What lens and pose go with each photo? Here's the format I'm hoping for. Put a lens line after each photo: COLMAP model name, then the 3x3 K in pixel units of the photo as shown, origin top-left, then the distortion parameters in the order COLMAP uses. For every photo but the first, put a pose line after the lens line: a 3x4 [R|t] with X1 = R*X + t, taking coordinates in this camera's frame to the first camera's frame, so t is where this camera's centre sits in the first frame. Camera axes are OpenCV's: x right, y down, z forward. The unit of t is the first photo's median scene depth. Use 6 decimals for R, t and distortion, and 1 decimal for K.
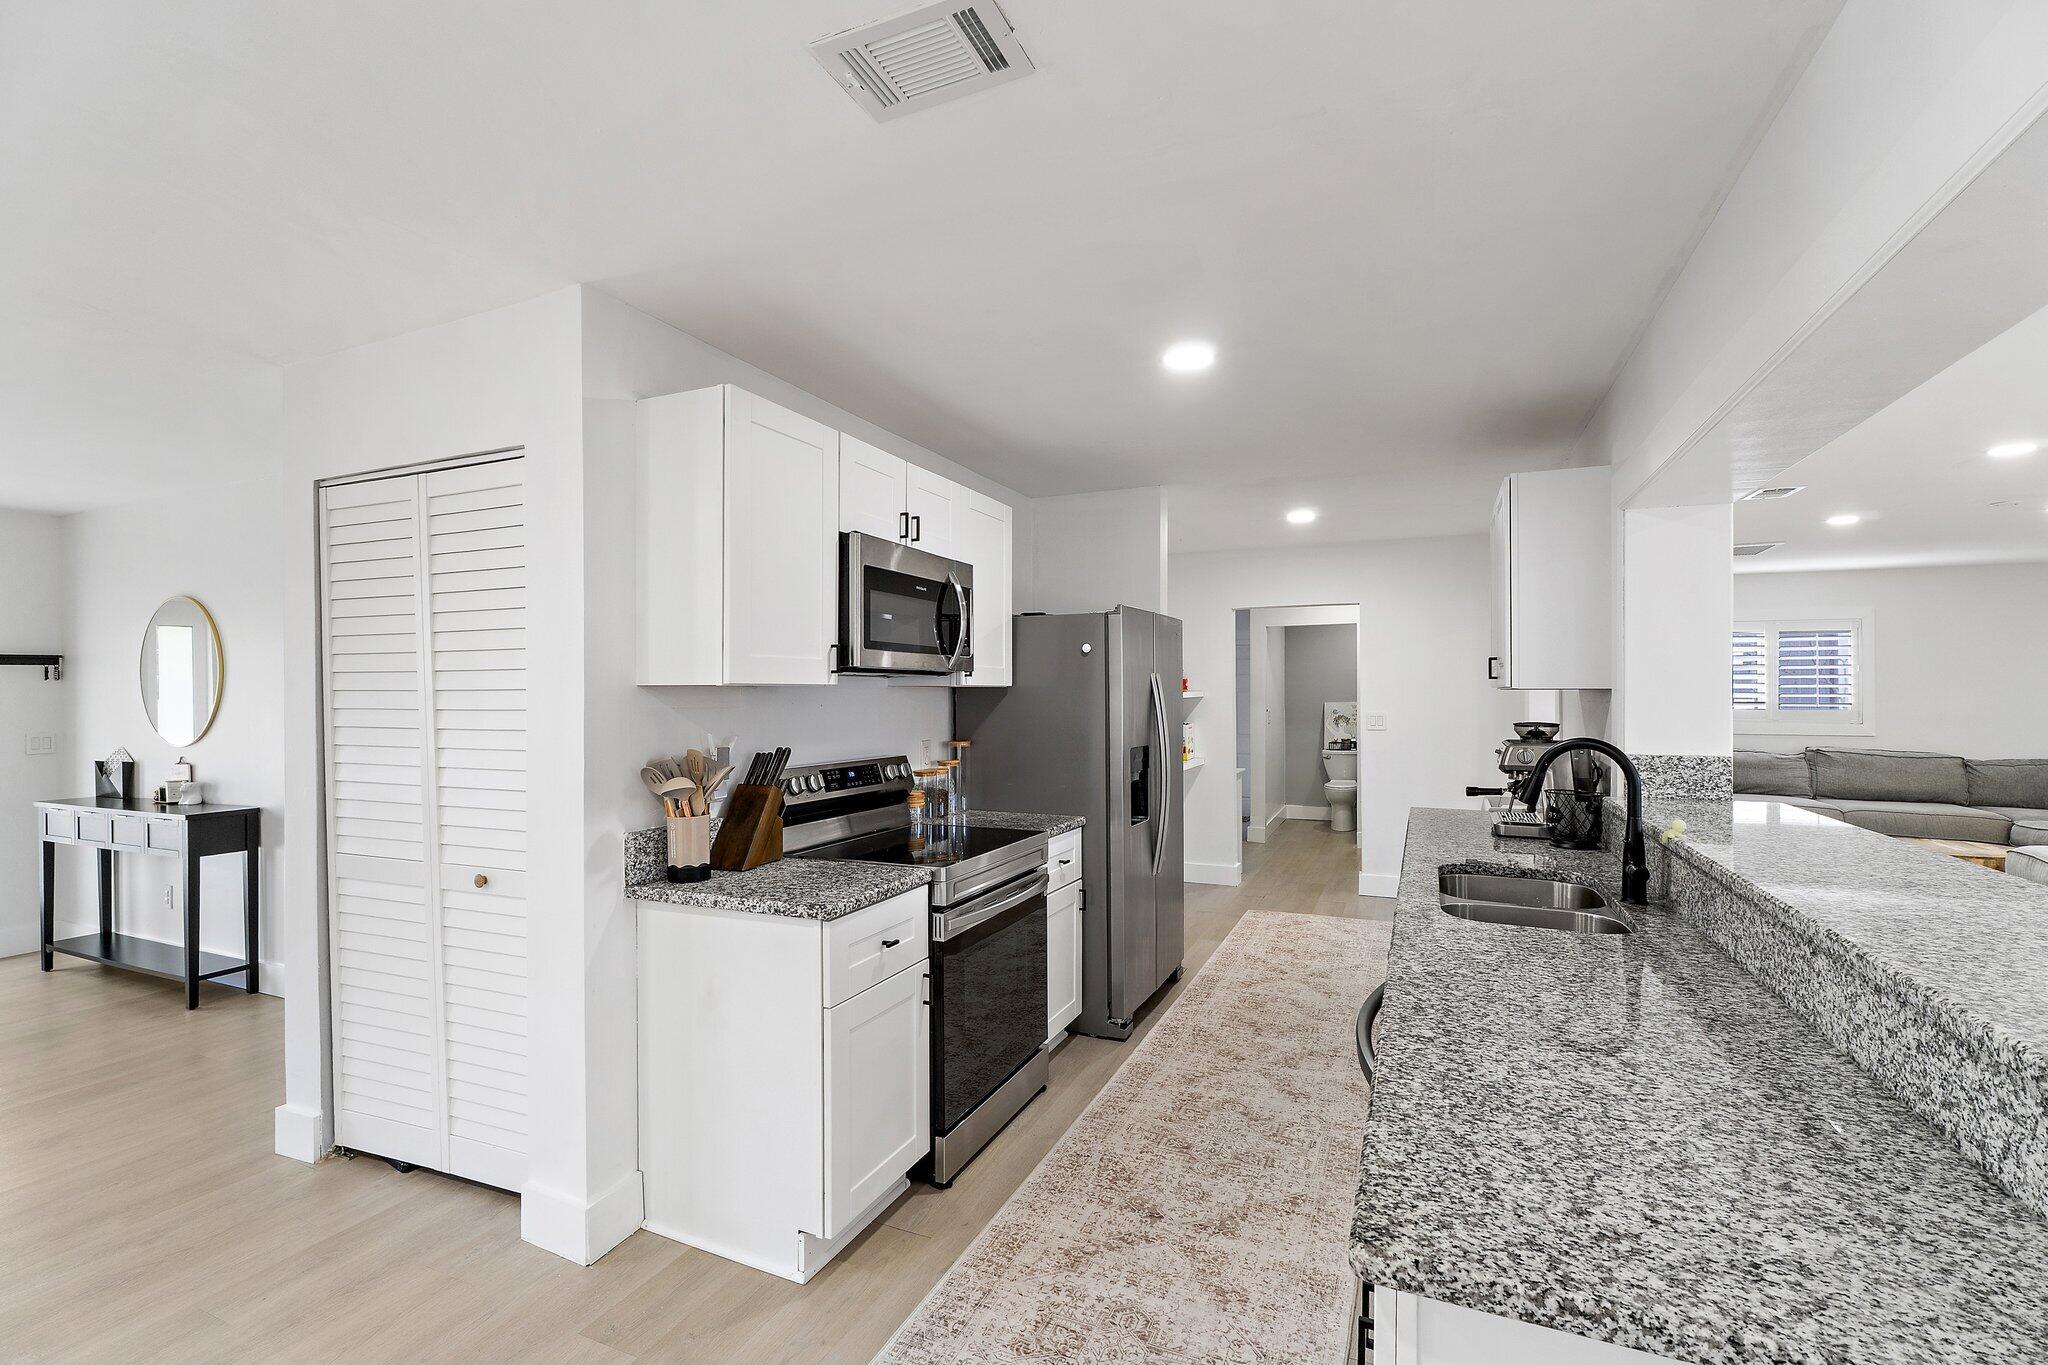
lens RADIAL K [[877.5, 0, 1040.8], [0, 877.5, 686.3], [0, 0, 1]] dist [-0.002314, -0.001473]
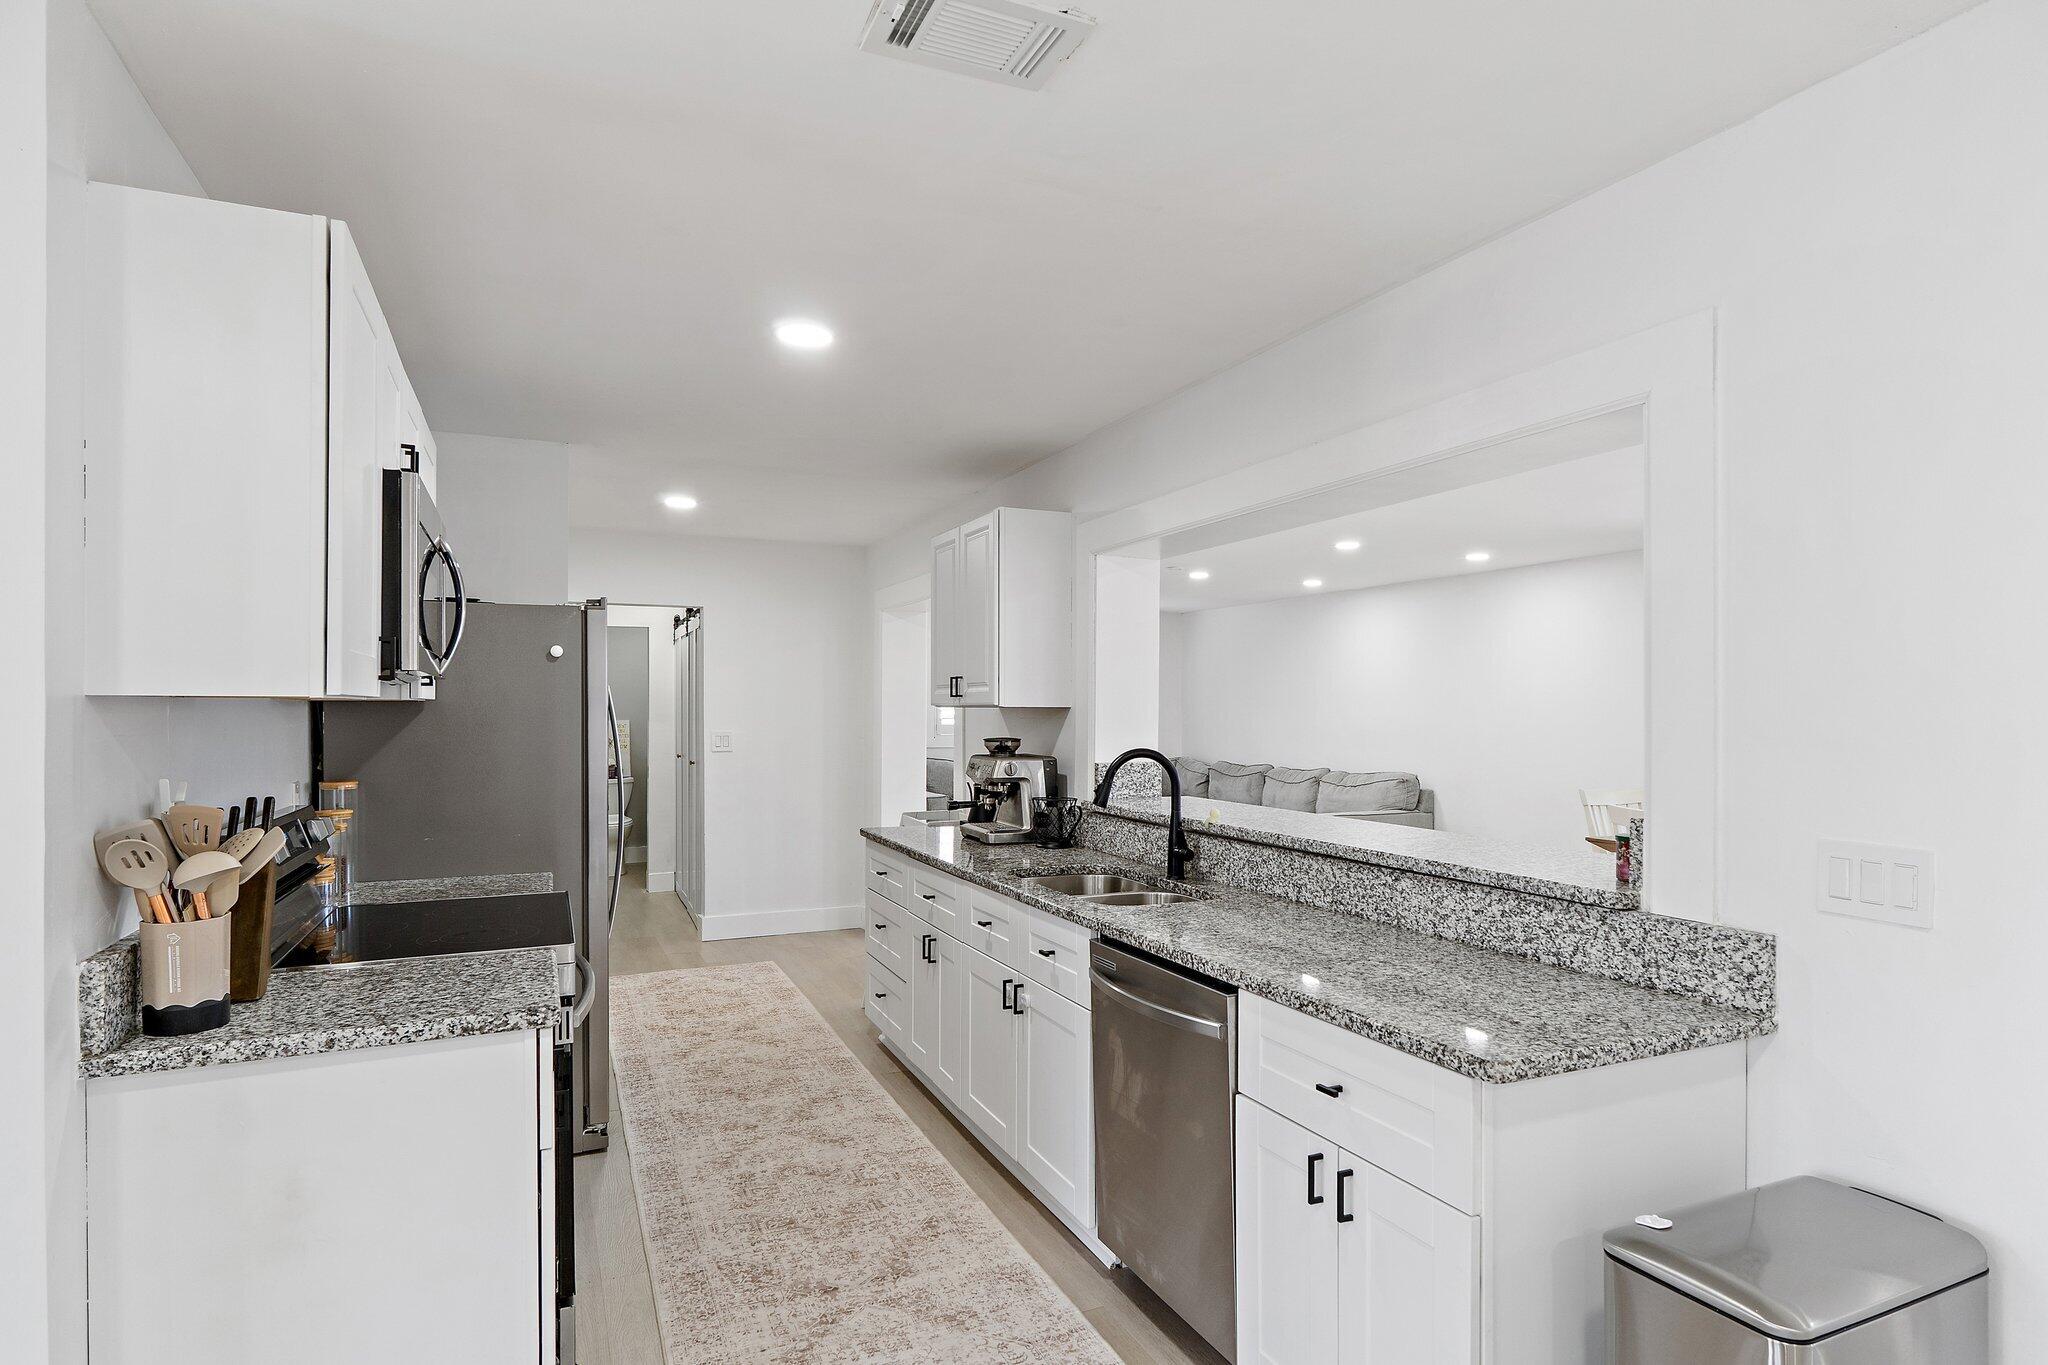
lens RADIAL K [[1077.5, 0, 1021.4], [0, 1077.5, 704.2], [0, 0, 1]] dist [0.001515, 0.000408]
pose [[0.682051, 0.006646, 0.731274, -0.550577], [-0.008889, 0.999960, -0.000797, 0.000493], [-0.731251, -0.005956, 0.682083, 0.102801]]
